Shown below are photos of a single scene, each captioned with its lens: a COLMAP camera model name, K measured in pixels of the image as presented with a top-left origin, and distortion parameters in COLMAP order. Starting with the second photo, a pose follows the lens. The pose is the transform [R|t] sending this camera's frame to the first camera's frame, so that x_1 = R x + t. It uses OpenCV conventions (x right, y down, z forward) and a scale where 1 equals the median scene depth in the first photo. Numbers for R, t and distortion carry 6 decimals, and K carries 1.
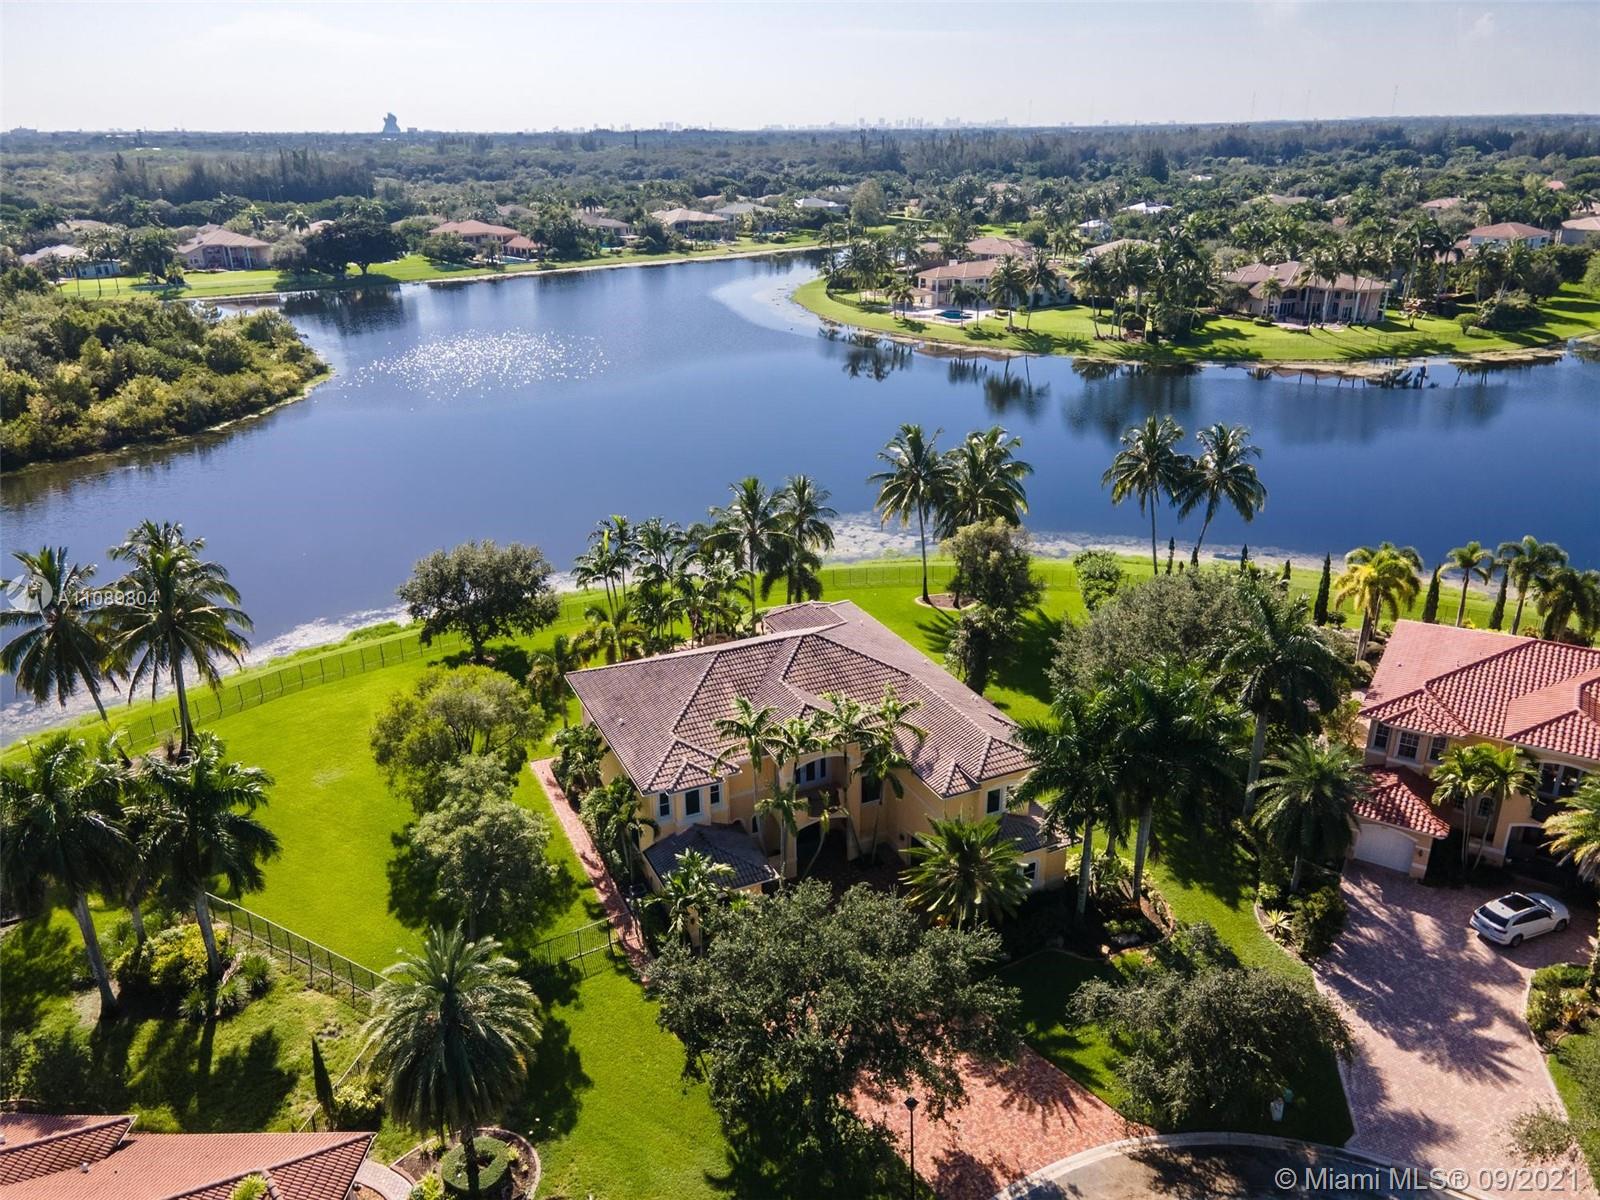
lens RADIAL K [[1135.5, 0, 800.7], [0, 1135.5, 588.3], [0, 0, 1]] dist [0.011994, 0.048686]
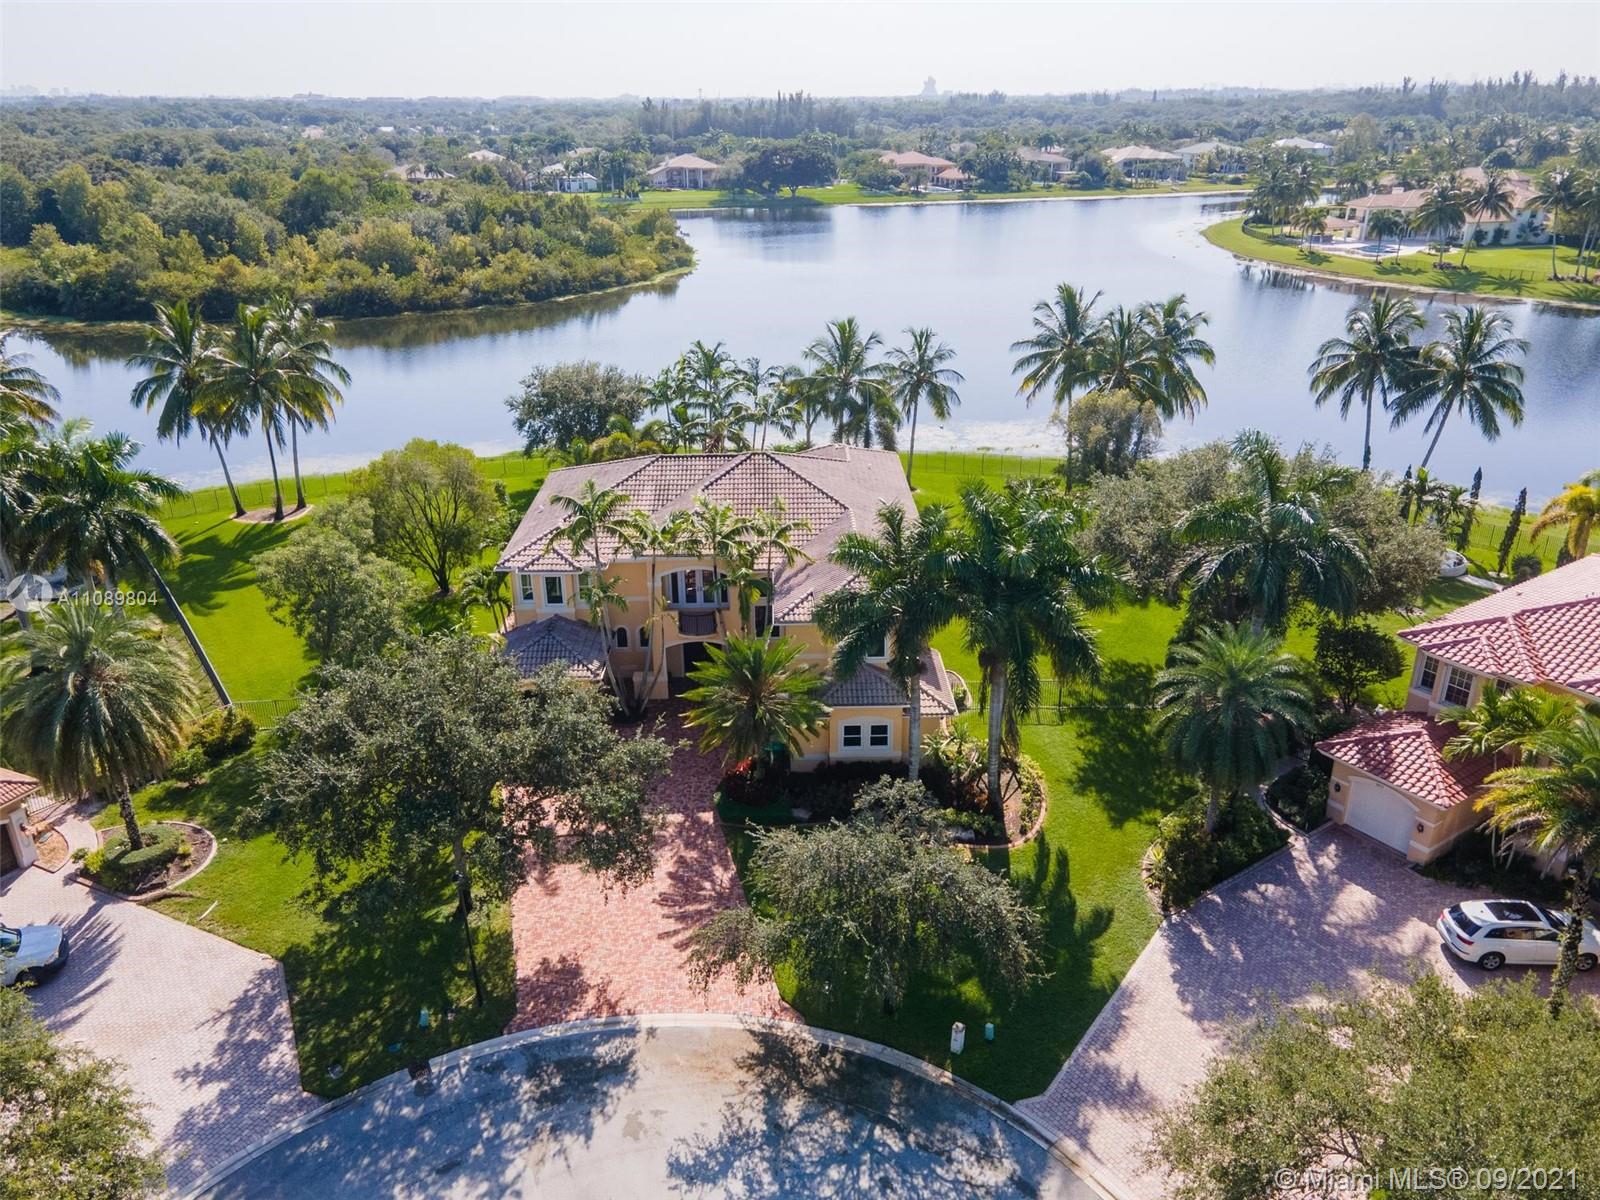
lens RADIAL K [[1135.5, 0, 800.7], [0, 1135.5, 588.3], [0, 0, 1]] dist [0.011994, 0.048686]
pose [[0.920623, 0.159784, -0.356261, 0.282518], [-0.146695, 0.987132, 0.063653, 0.064341], [0.361847, -0.006339, 0.932216, 0.132208]]
